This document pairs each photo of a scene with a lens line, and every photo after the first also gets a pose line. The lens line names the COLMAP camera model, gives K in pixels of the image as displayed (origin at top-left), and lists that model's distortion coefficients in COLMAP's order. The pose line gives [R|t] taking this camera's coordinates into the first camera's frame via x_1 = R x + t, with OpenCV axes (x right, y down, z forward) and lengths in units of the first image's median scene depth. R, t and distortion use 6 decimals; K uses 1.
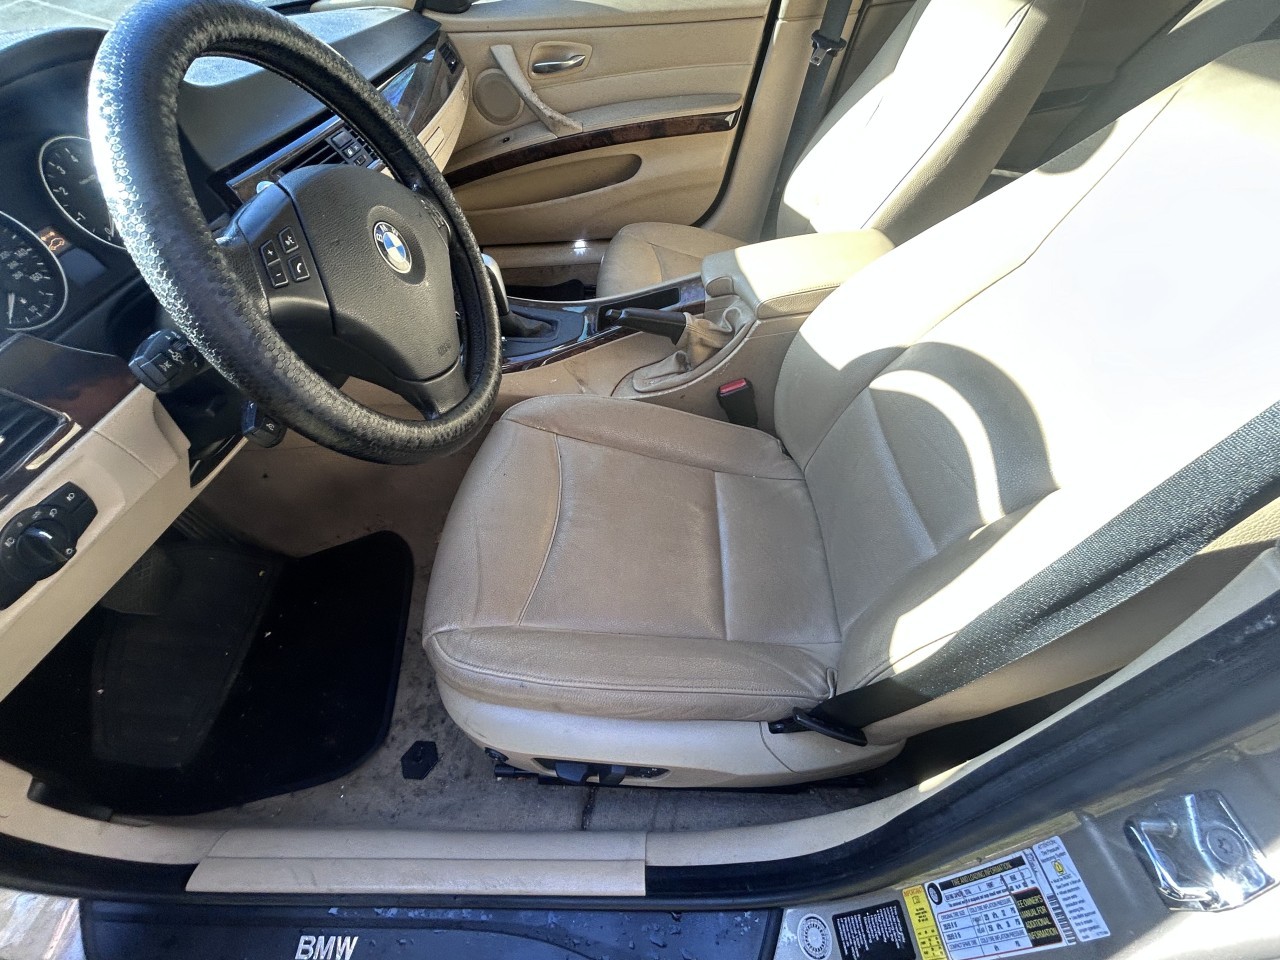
lens RADIAL K [[566.6, 0, 640.9], [0, 566.6, 480.5], [0, 0, 1]] dist [0.004029, -0.000291]
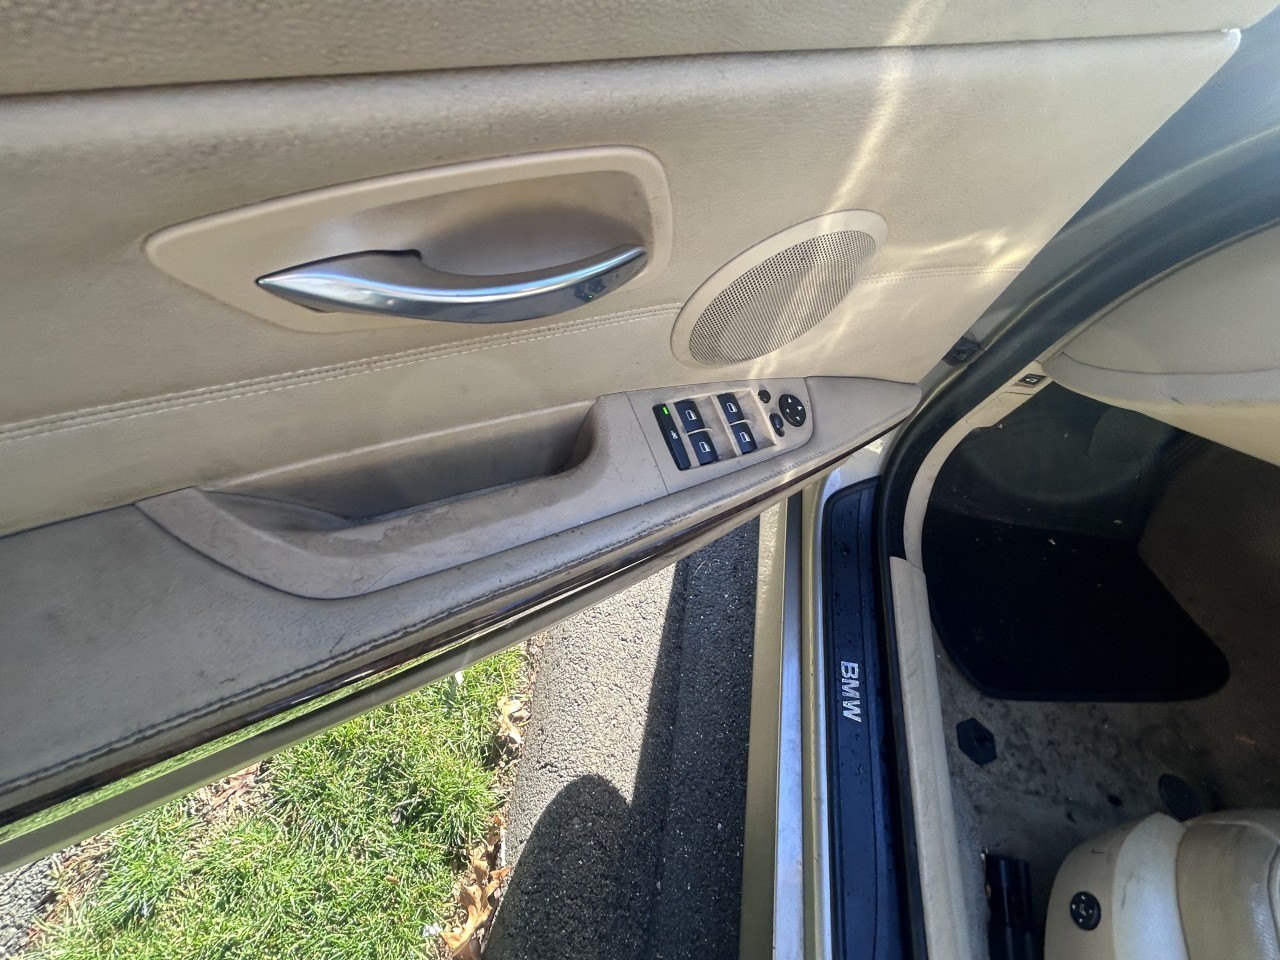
lens RADIAL K [[566.6, 0, 640.7], [0, 566.6, 479.4], [0, 0, 1]] dist [0.004029, -0.000291]
pose [[-0.129449, 0.879499, -0.457958, -0.269827], [-0.839089, 0.148935, 0.523209, 0.400108], [0.528367, 0.451996, 0.718698, -0.105852]]
